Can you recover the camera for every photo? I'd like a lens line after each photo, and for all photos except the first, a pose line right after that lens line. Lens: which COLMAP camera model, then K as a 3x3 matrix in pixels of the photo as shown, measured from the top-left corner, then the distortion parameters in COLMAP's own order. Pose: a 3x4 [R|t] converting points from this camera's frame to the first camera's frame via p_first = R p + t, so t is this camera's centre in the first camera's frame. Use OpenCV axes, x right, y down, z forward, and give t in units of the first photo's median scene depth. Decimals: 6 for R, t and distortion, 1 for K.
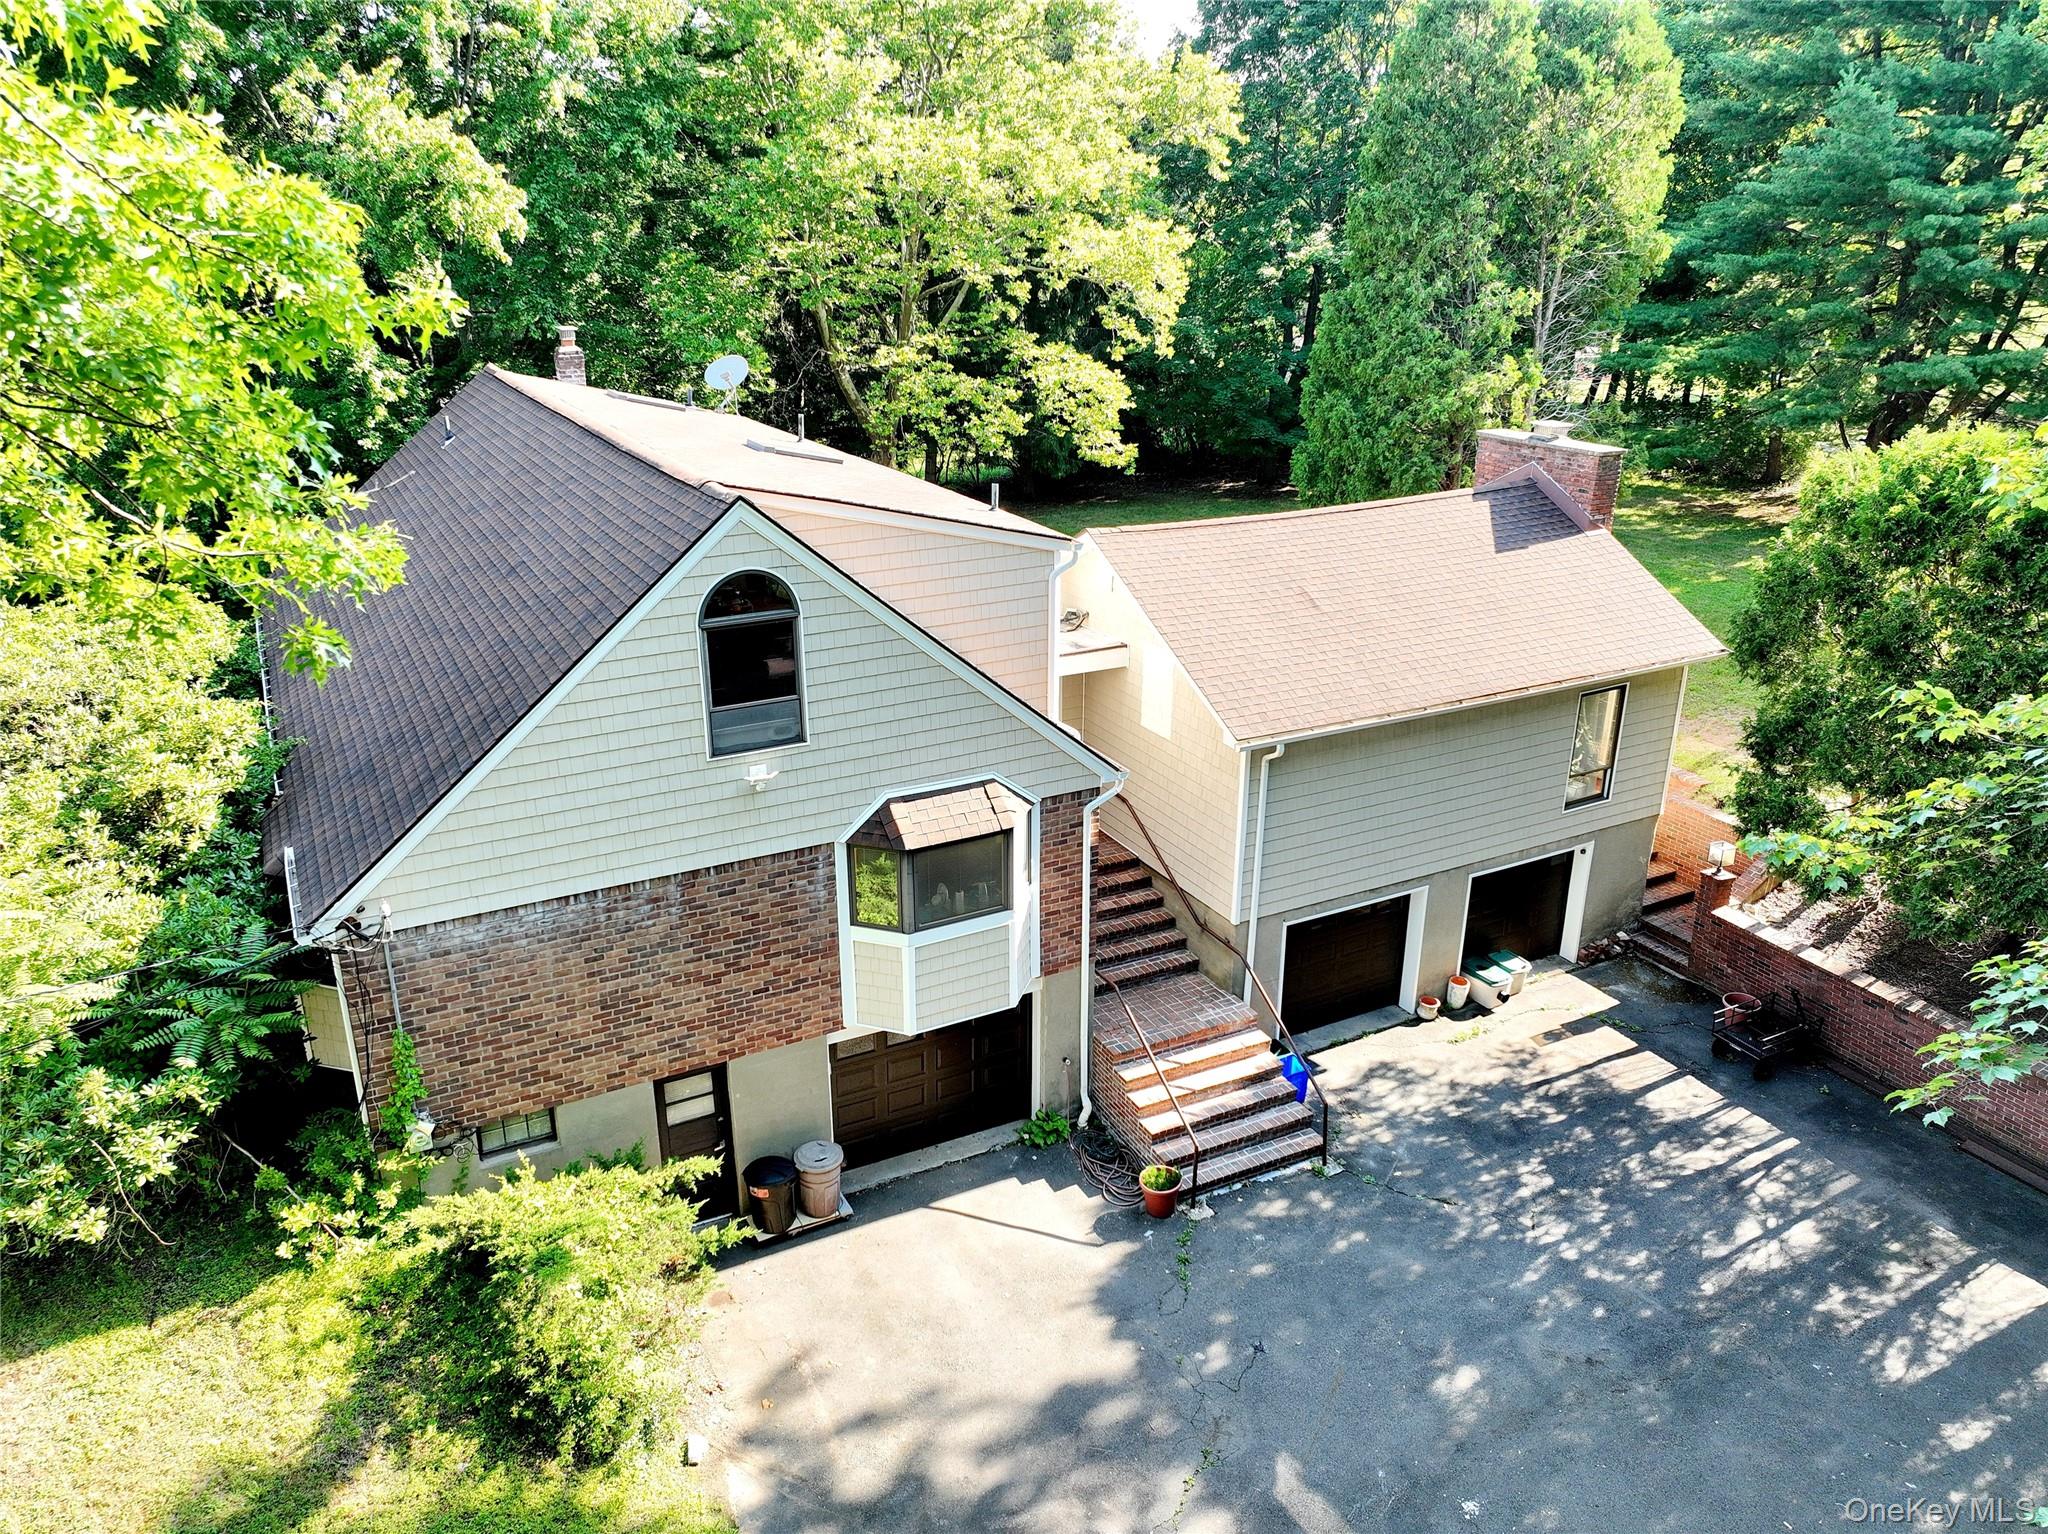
lens RADIAL K [[1410.4, 0, 1014.4], [0, 1410.4, 757.6], [0, 0, 1]] dist [0.003942, -0.001199]
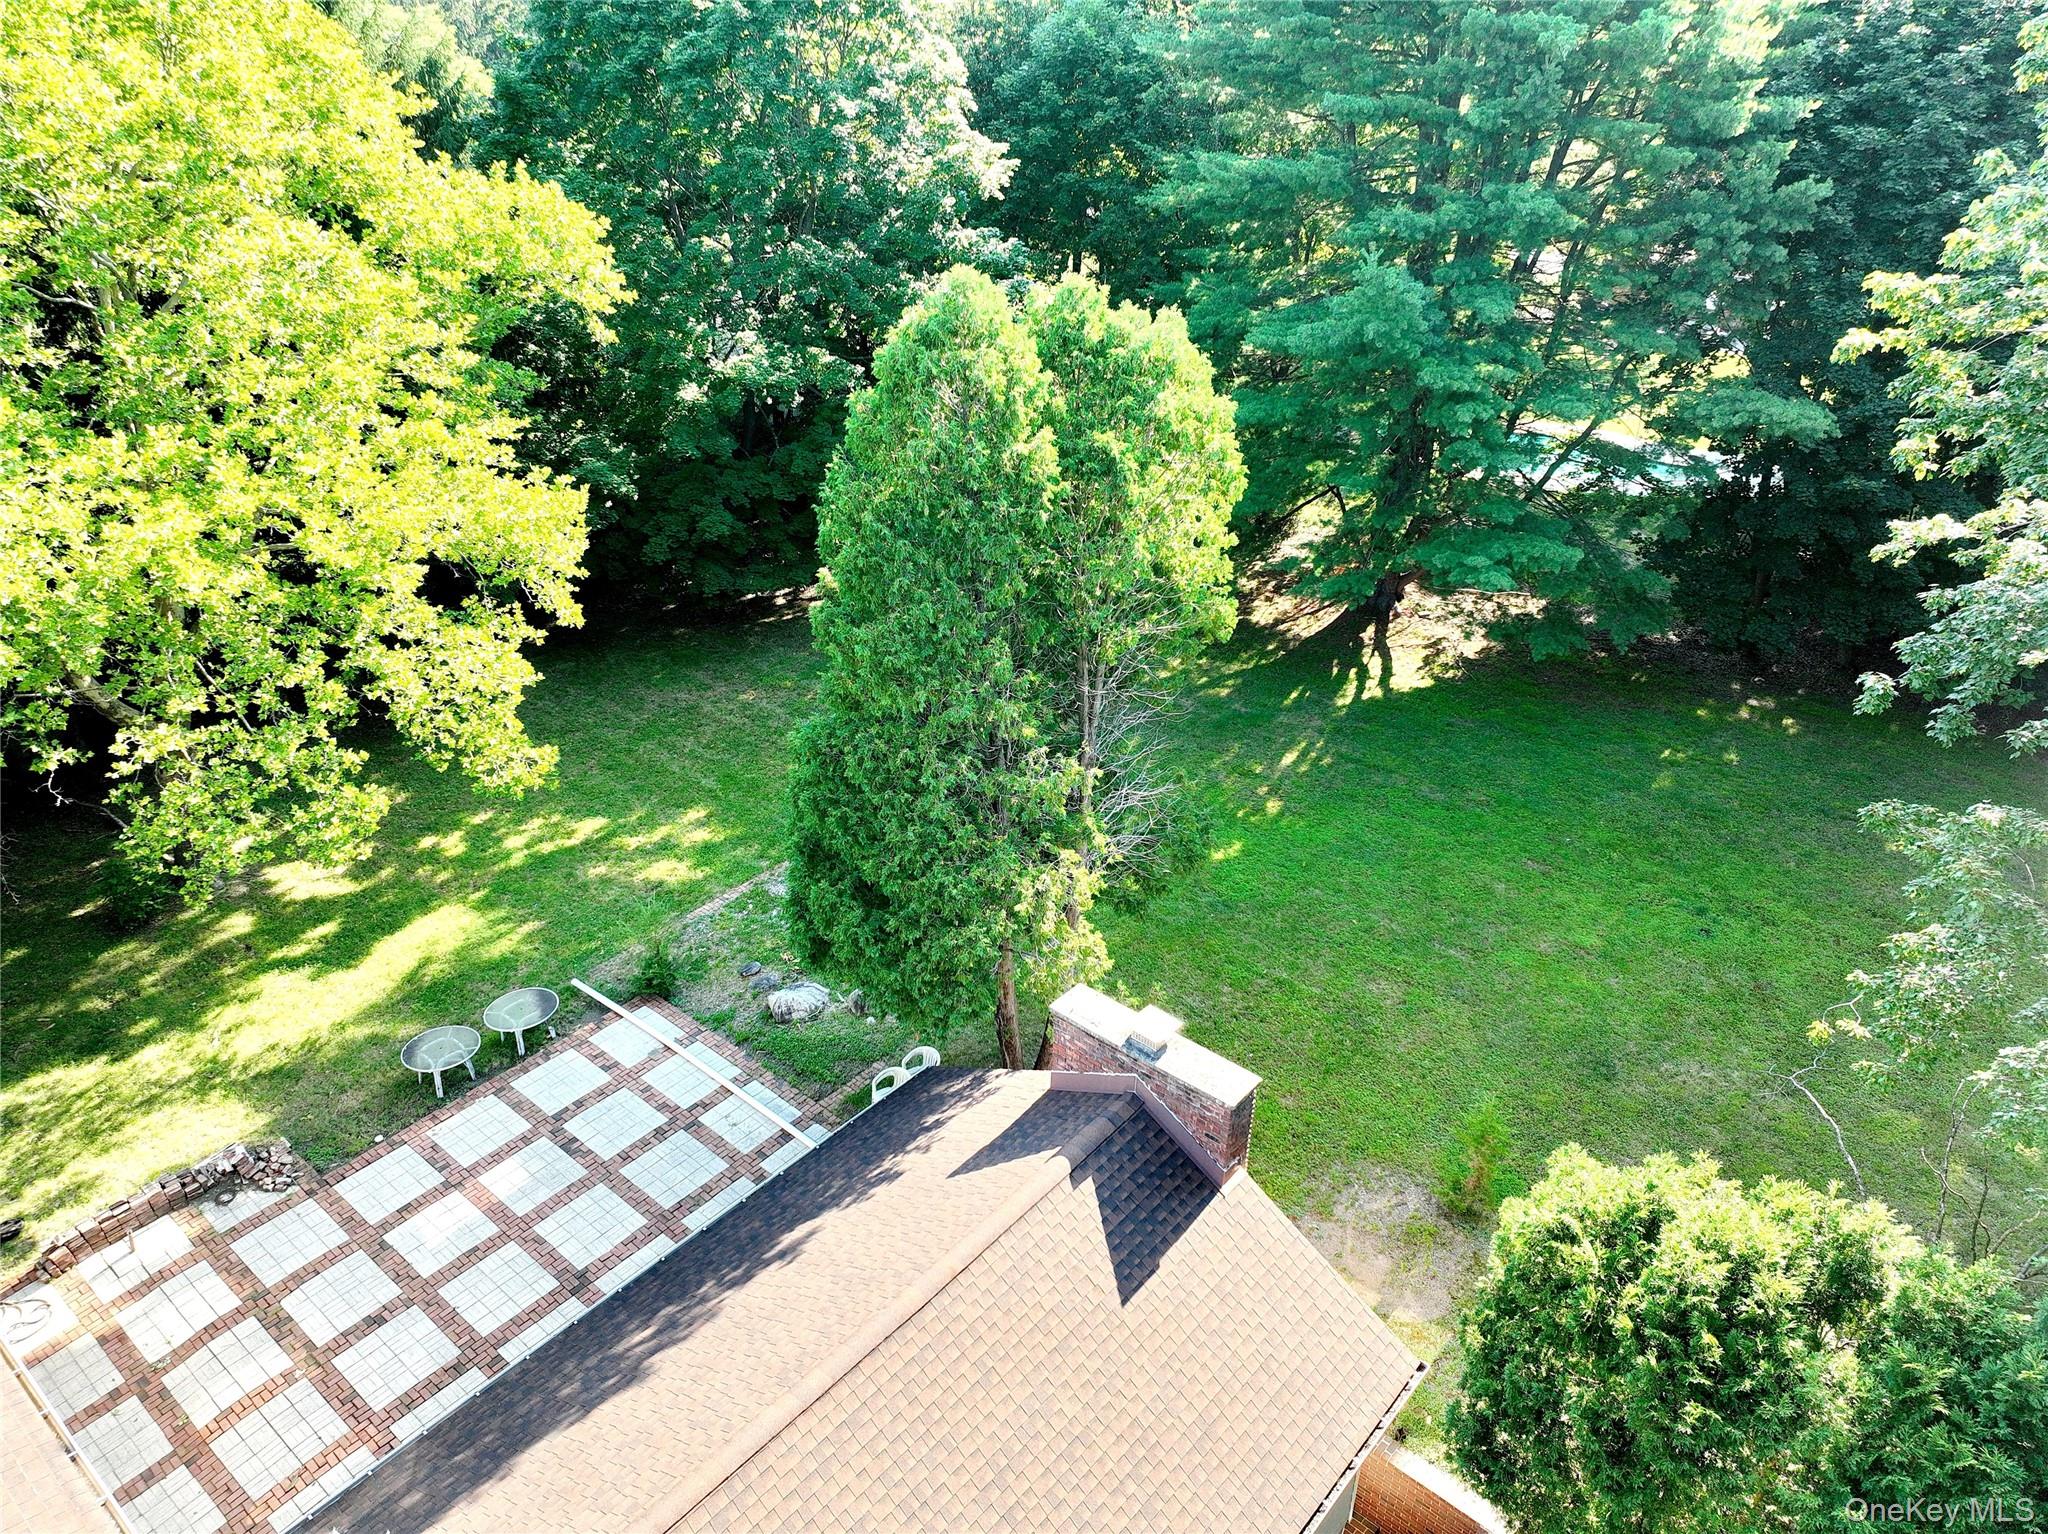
lens RADIAL K [[1410.4, 0, 1017.9], [0, 1410.4, 775.5], [0, 0, 1]] dist [0.003942, -0.001199]
pose [[0.926589, -0.177930, 0.331321, 0.067158], [0.127930, 0.977584, 0.167220, -0.314849], [-0.353648, -0.112558, 0.928582, 0.245444]]
